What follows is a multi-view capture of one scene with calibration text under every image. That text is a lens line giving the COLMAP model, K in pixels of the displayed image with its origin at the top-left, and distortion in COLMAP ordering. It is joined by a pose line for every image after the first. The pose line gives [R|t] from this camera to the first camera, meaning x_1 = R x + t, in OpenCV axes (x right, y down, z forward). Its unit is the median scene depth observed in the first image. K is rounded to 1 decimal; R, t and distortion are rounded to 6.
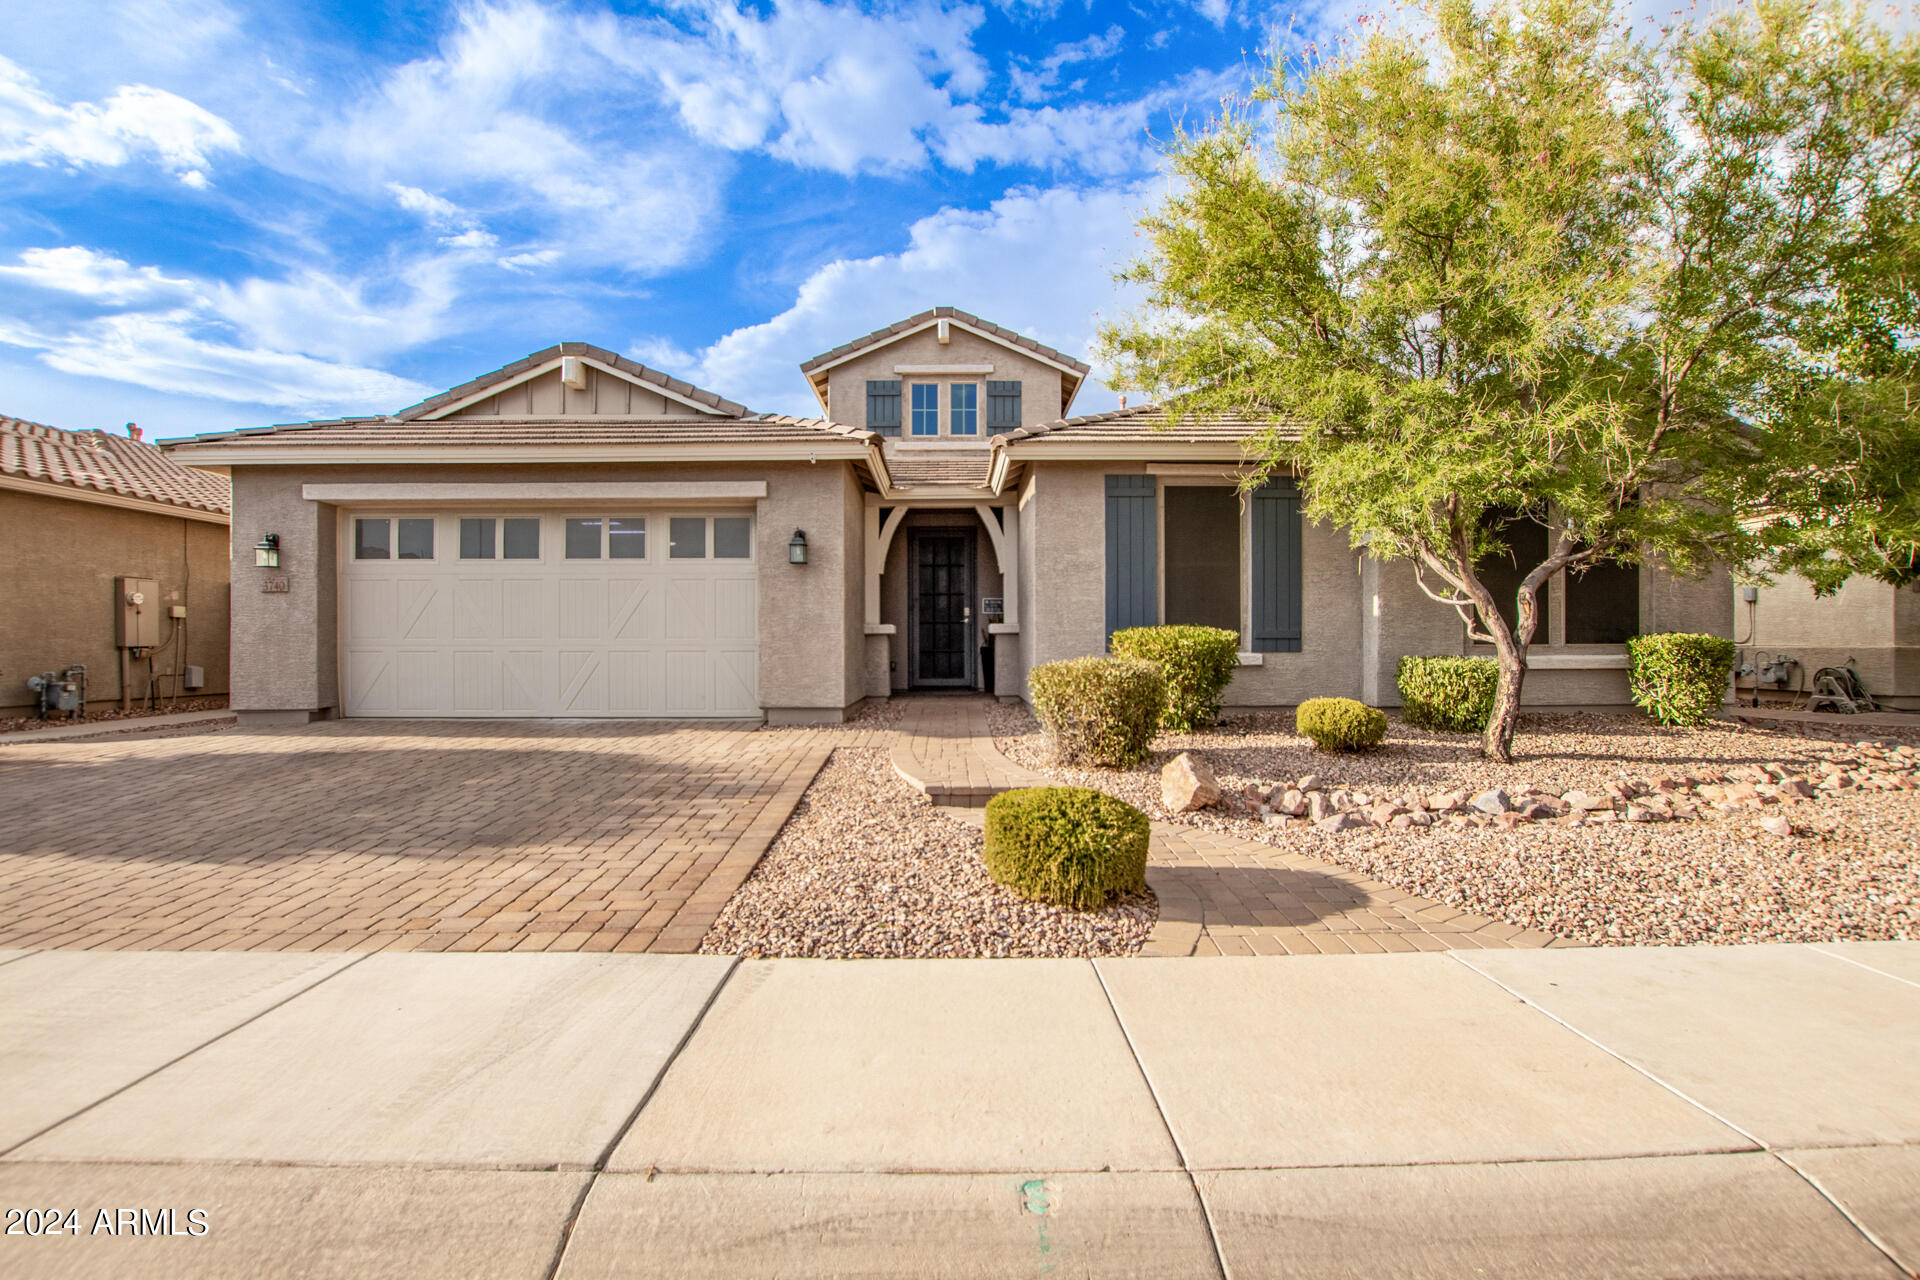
lens RADIAL K [[890.1, 0, 960.0], [0, 890.1, 640.0], [0, 0, 1]] dist [-0.027205, -0.000218]
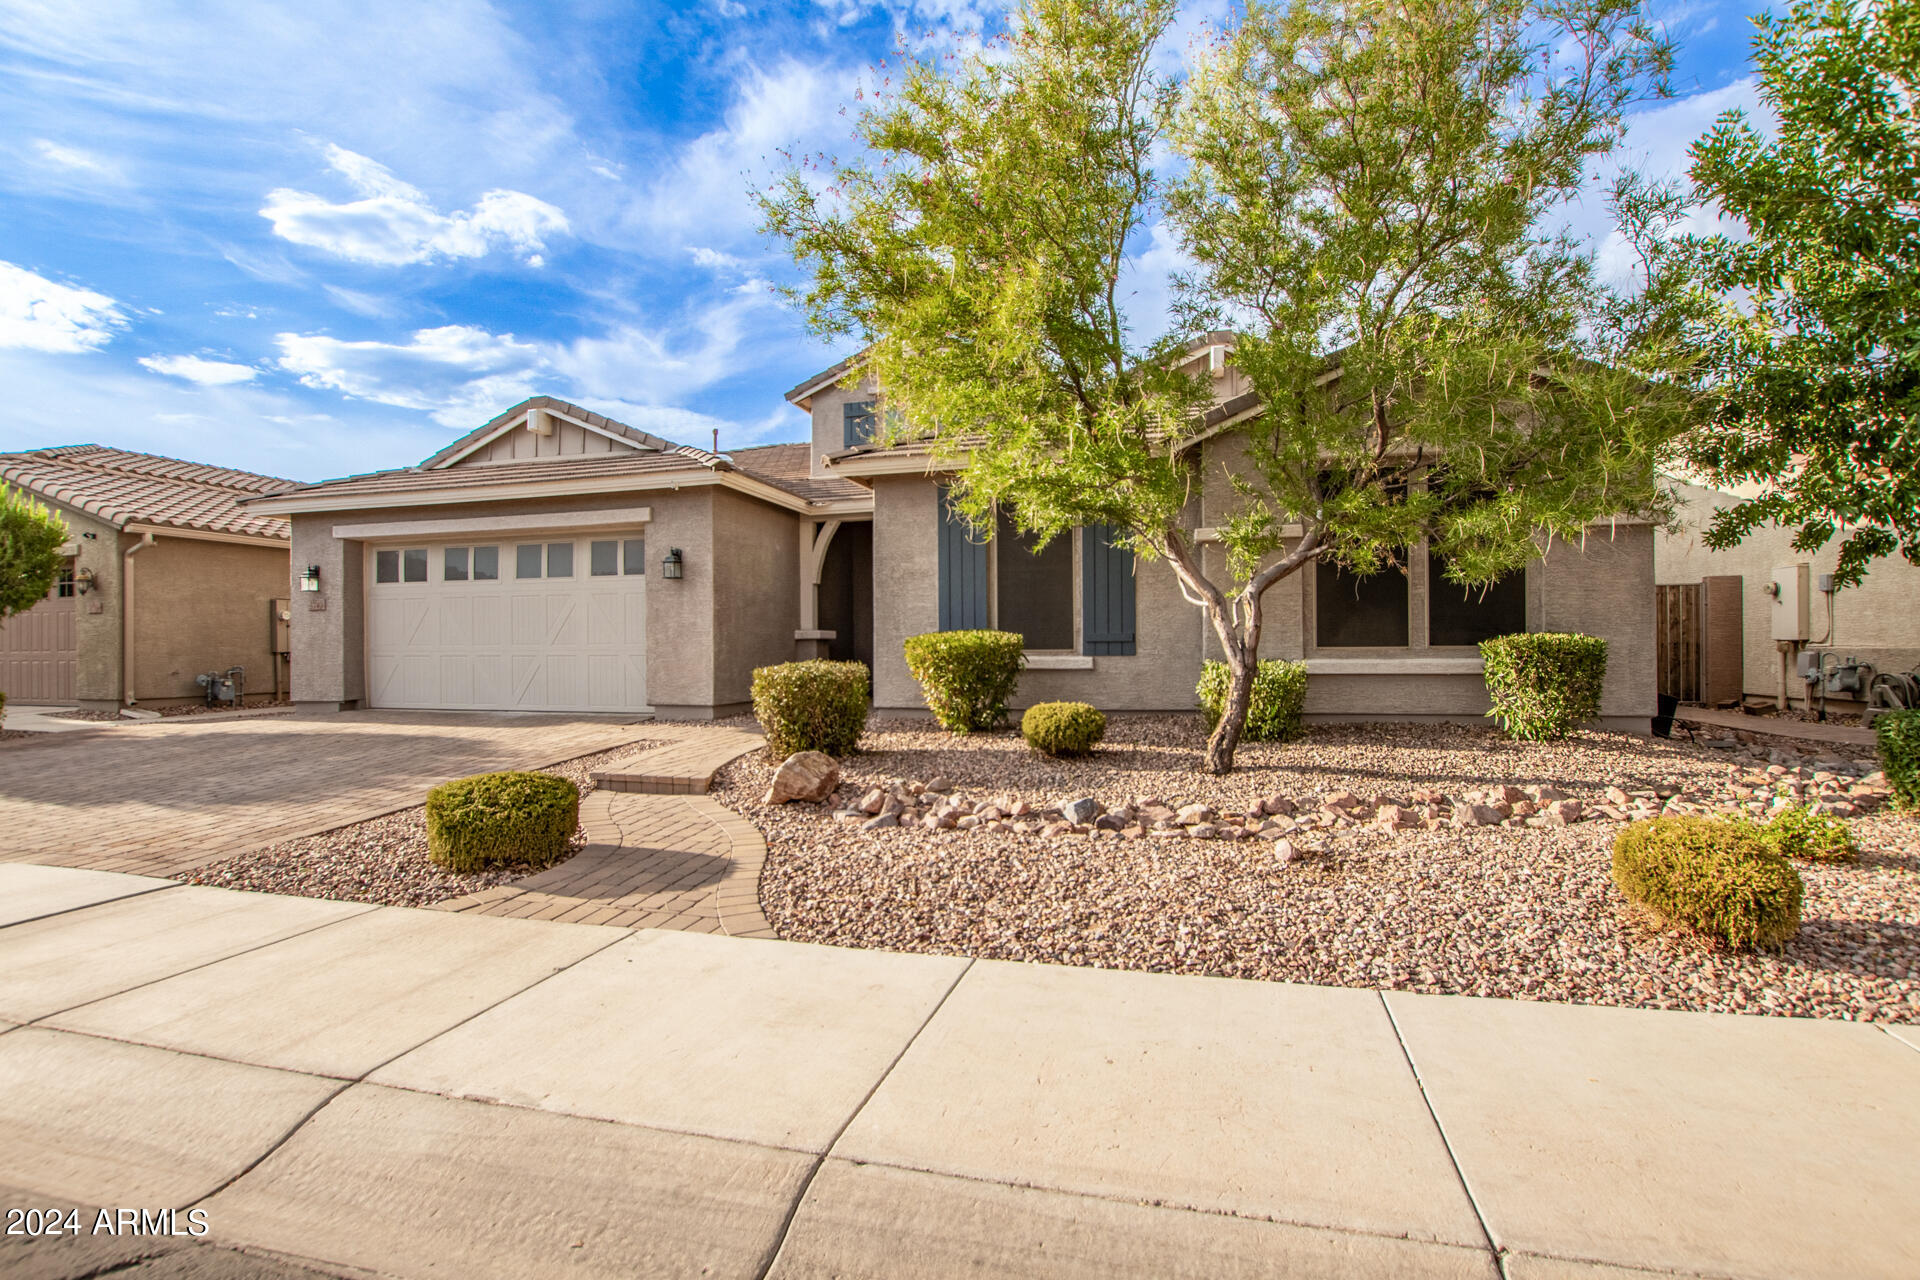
lens RADIAL K [[874.7, 0, 938.0], [0, 874.7, 639.7], [0, 0, 1]] dist [-0.026453, -0.000052]
pose [[0.963969, -0.006332, -0.265939, 0.431345], [0.005806, 0.999979, -0.002763, -0.002468], [0.265951, 0.001120, 0.963986, 0.013739]]
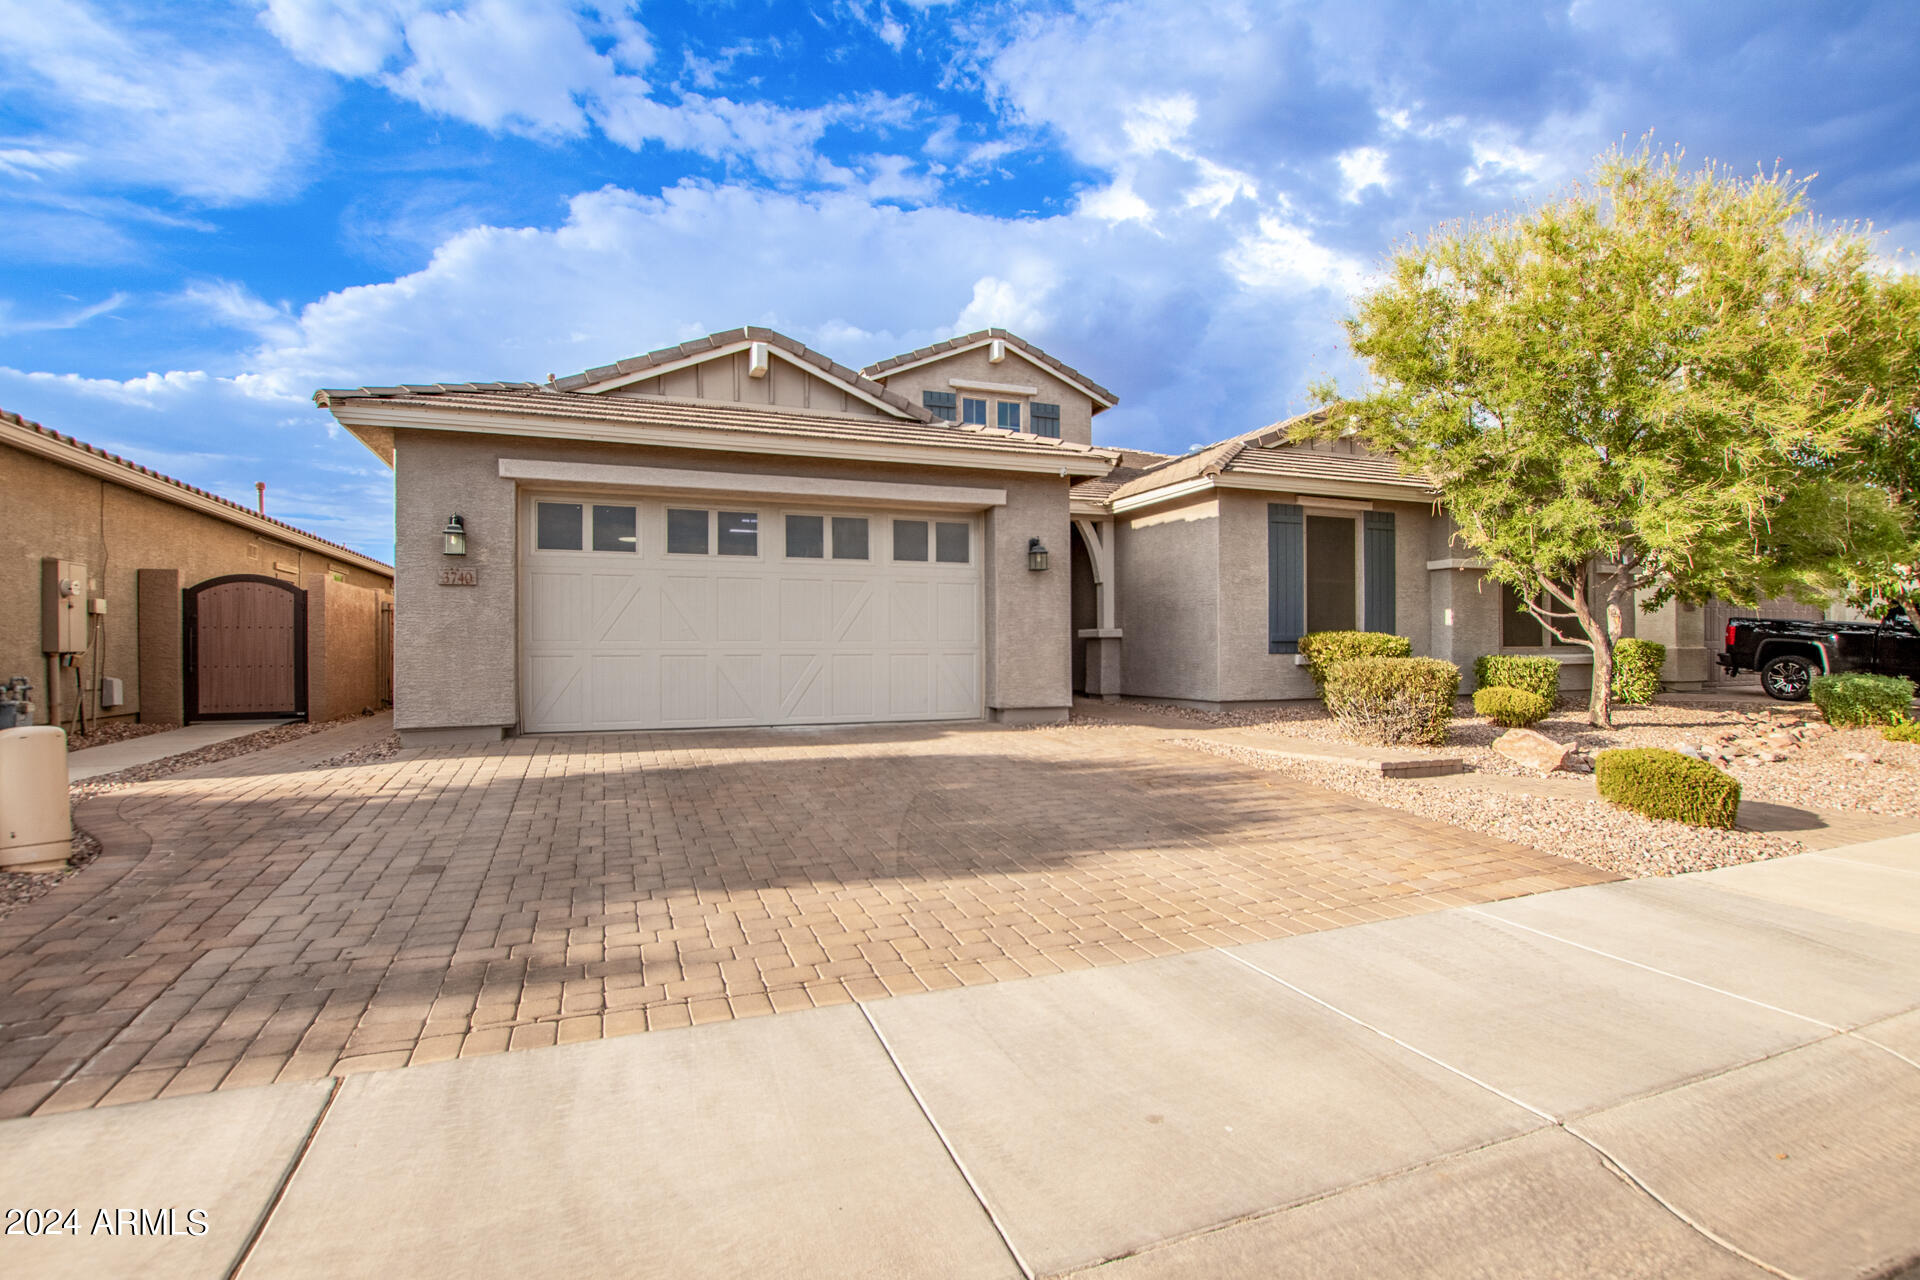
lens RADIAL K [[890.1, 0, 960.0], [0, 890.1, 640.0], [0, 0, 1]] dist [-0.027205, -0.000218]
pose [[0.935872, 0.002080, 0.352333, -0.622271], [0.000681, 0.999970, -0.007711, 0.004250], [-0.352338, 0.007457, 0.935843, 0.045801]]
